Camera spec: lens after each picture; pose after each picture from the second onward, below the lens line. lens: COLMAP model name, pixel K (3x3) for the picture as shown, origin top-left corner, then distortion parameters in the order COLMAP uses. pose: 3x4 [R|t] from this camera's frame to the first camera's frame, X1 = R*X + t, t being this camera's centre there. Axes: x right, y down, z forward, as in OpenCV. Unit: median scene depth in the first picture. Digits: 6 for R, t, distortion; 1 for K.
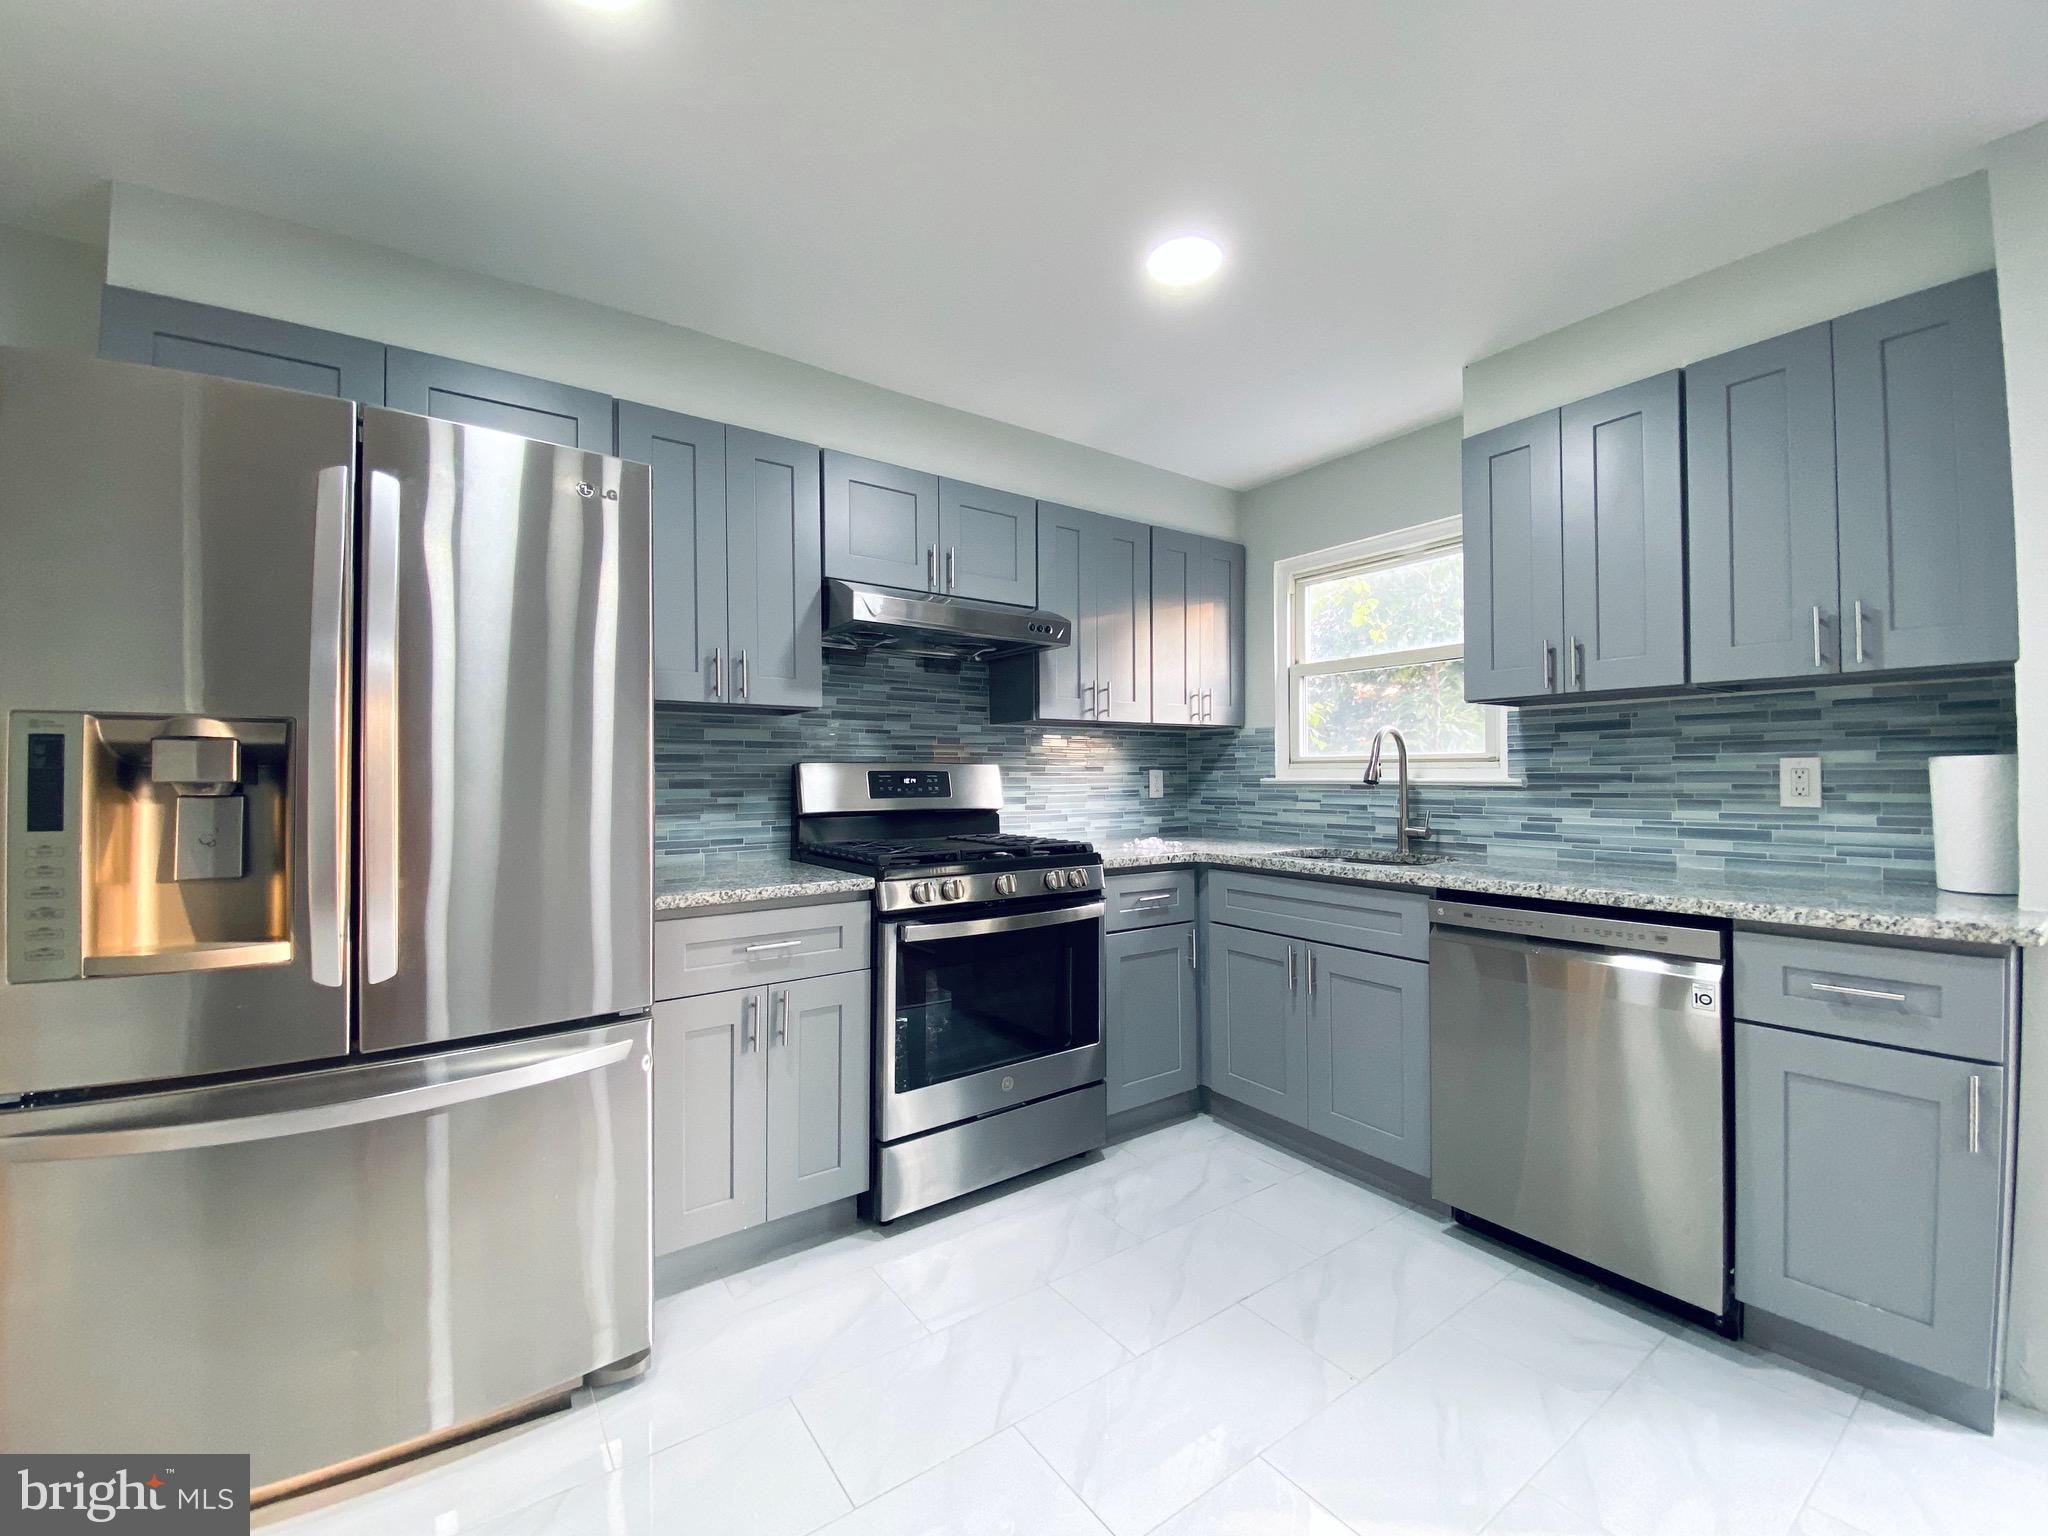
lens RADIAL K [[829.1, 0, 1027.9], [0, 829.1, 762.3], [0, 0, 1]] dist [0.013730, -0.002075]
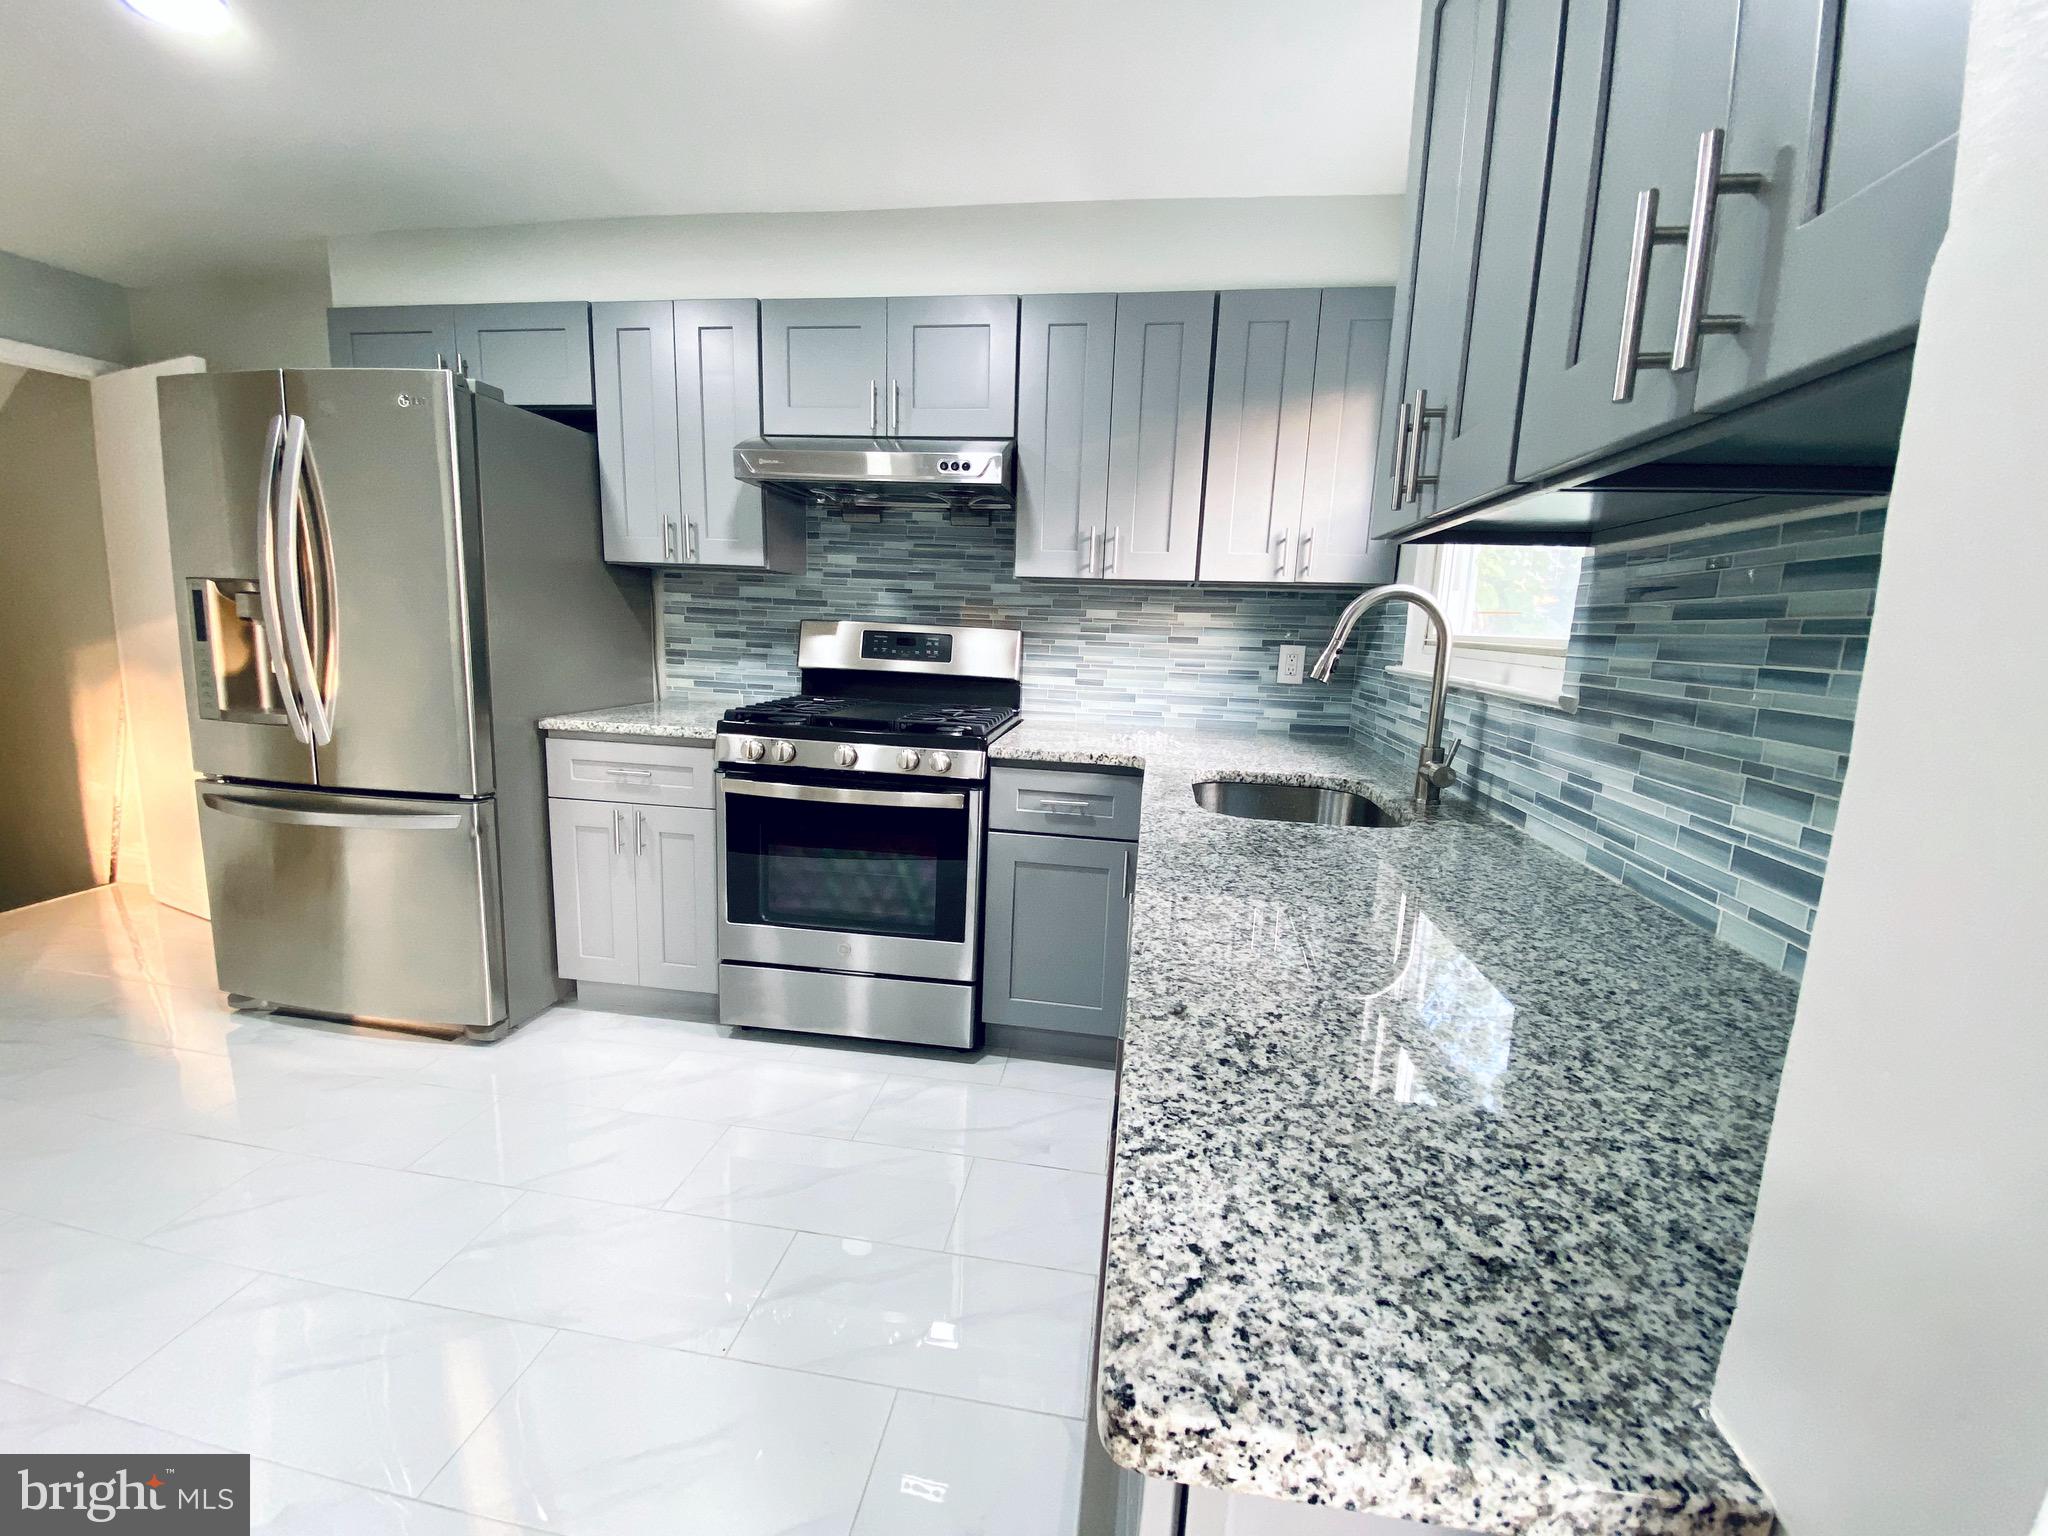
lens RADIAL K [[829.1, 0, 1016.9], [0, 829.1, 770.5], [0, 0, 1]] dist [0.013730, -0.002075]
pose [[0.720718, 0.153714, -0.675972, 0.690963], [-0.030757, 0.981237, 0.190339, -0.021107], [0.692546, -0.116390, 0.711922, 0.407371]]
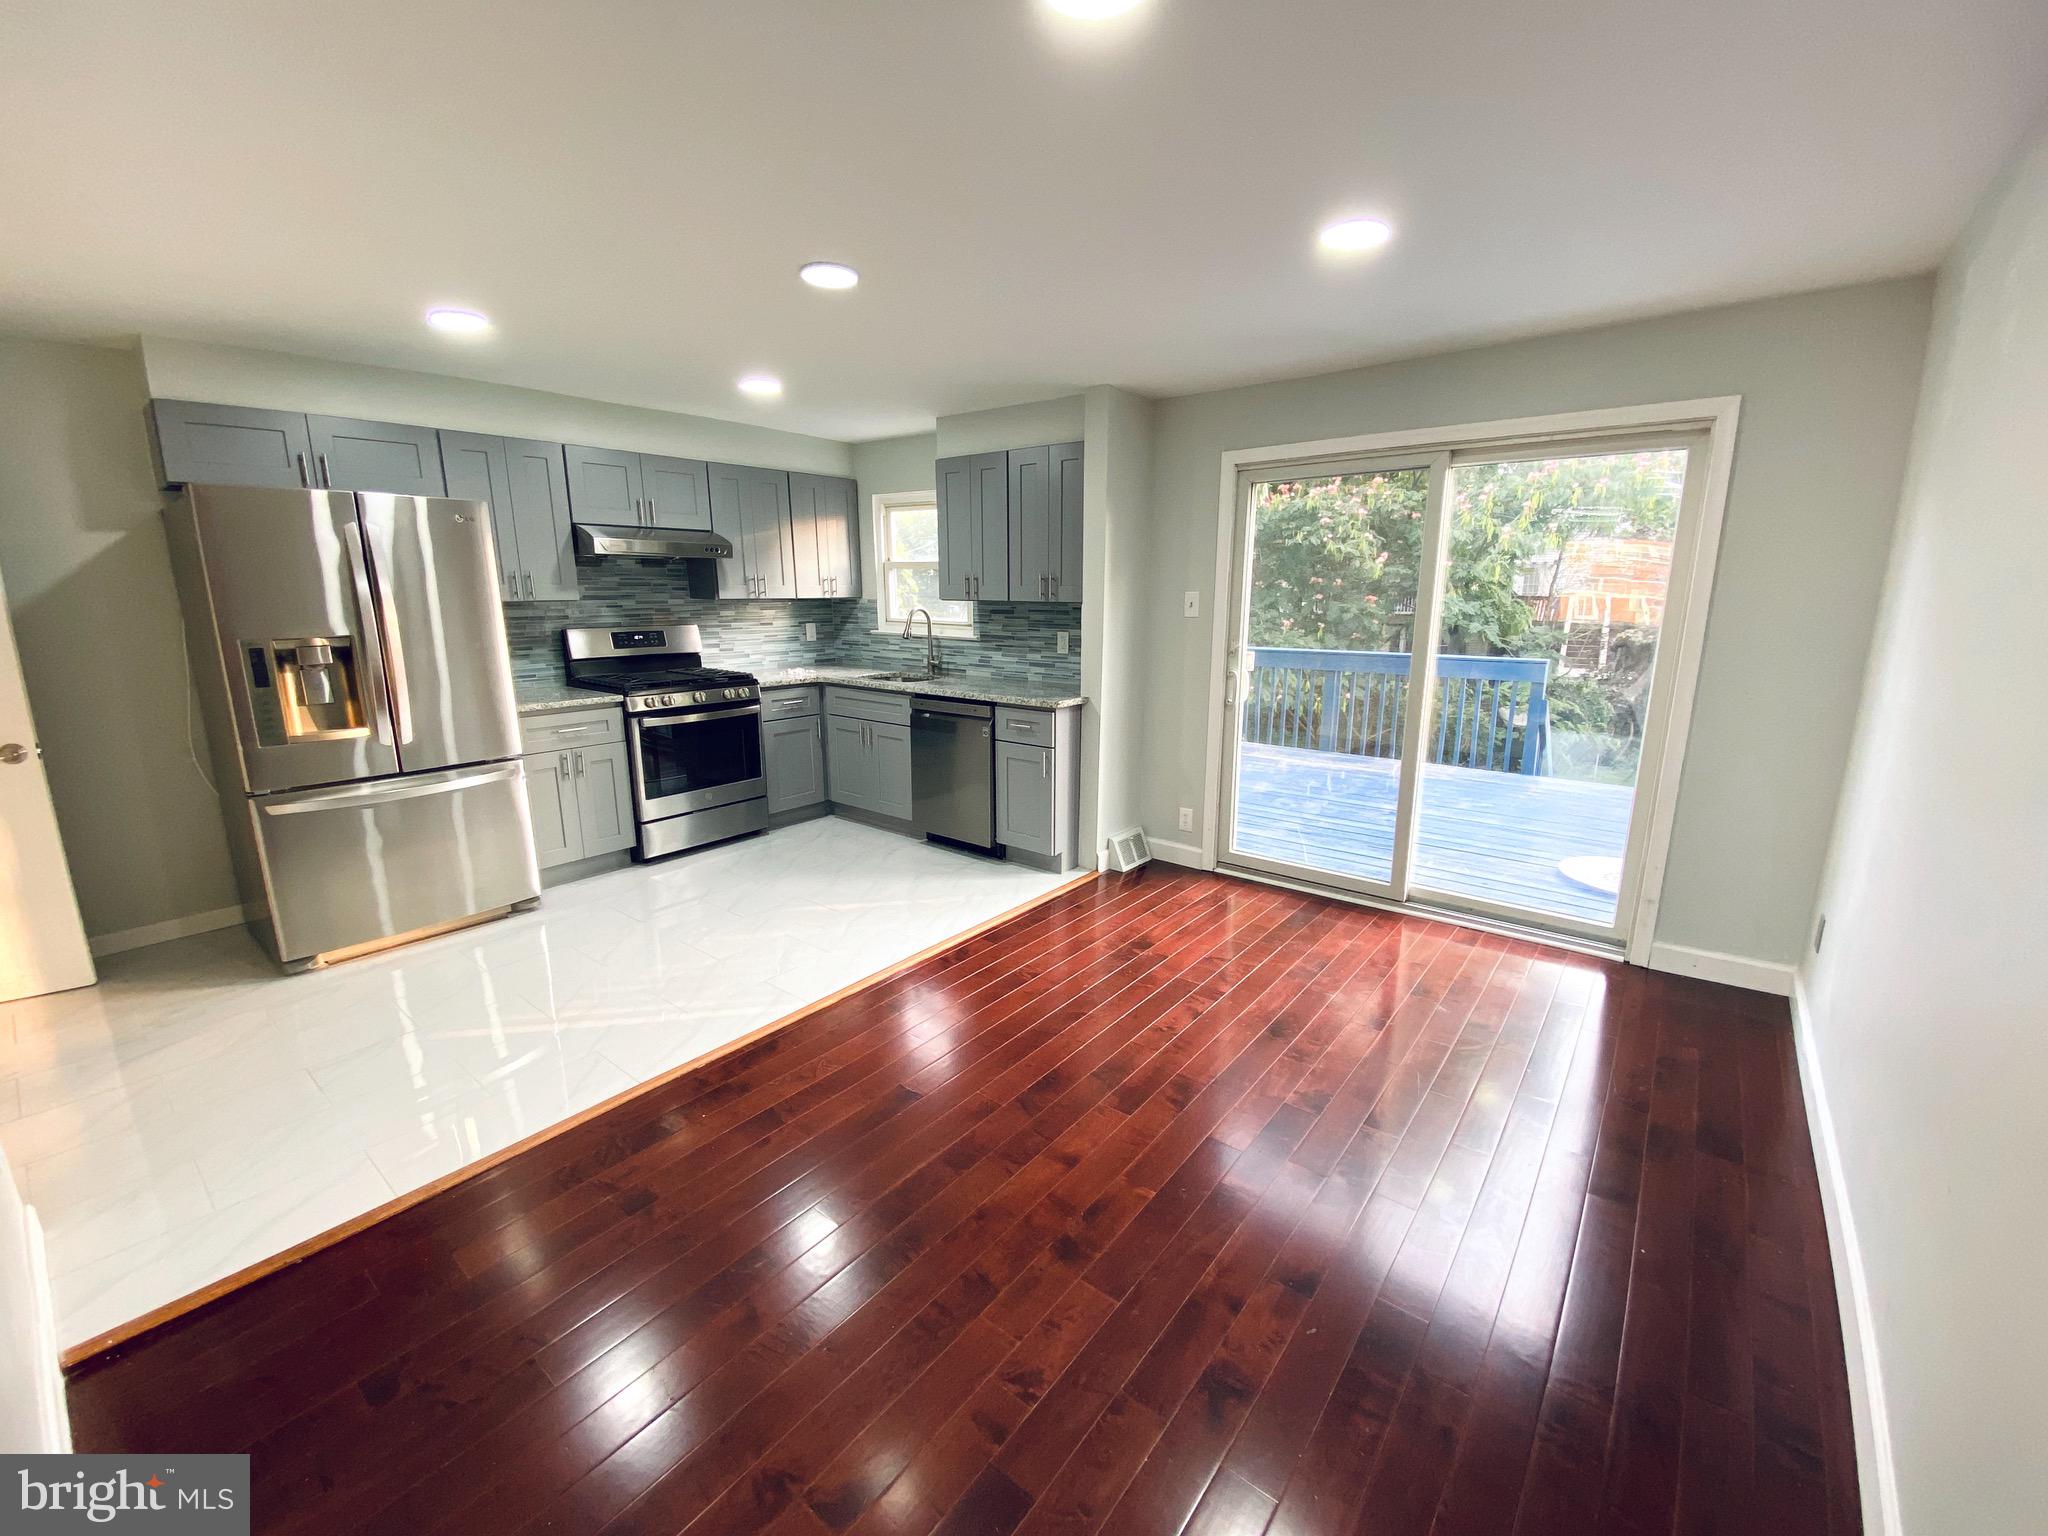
lens RADIAL K [[829.1, 0, 1049.1], [0, 829.1, 775.9], [0, 0, 1]] dist [0.013730, -0.002075]
pose [[0.956411, -0.056237, 0.286557, 0.167286], [-0.015150, 0.970405, 0.241008, -0.135417], [-0.291630, -0.234844, 0.927254, -0.951918]]
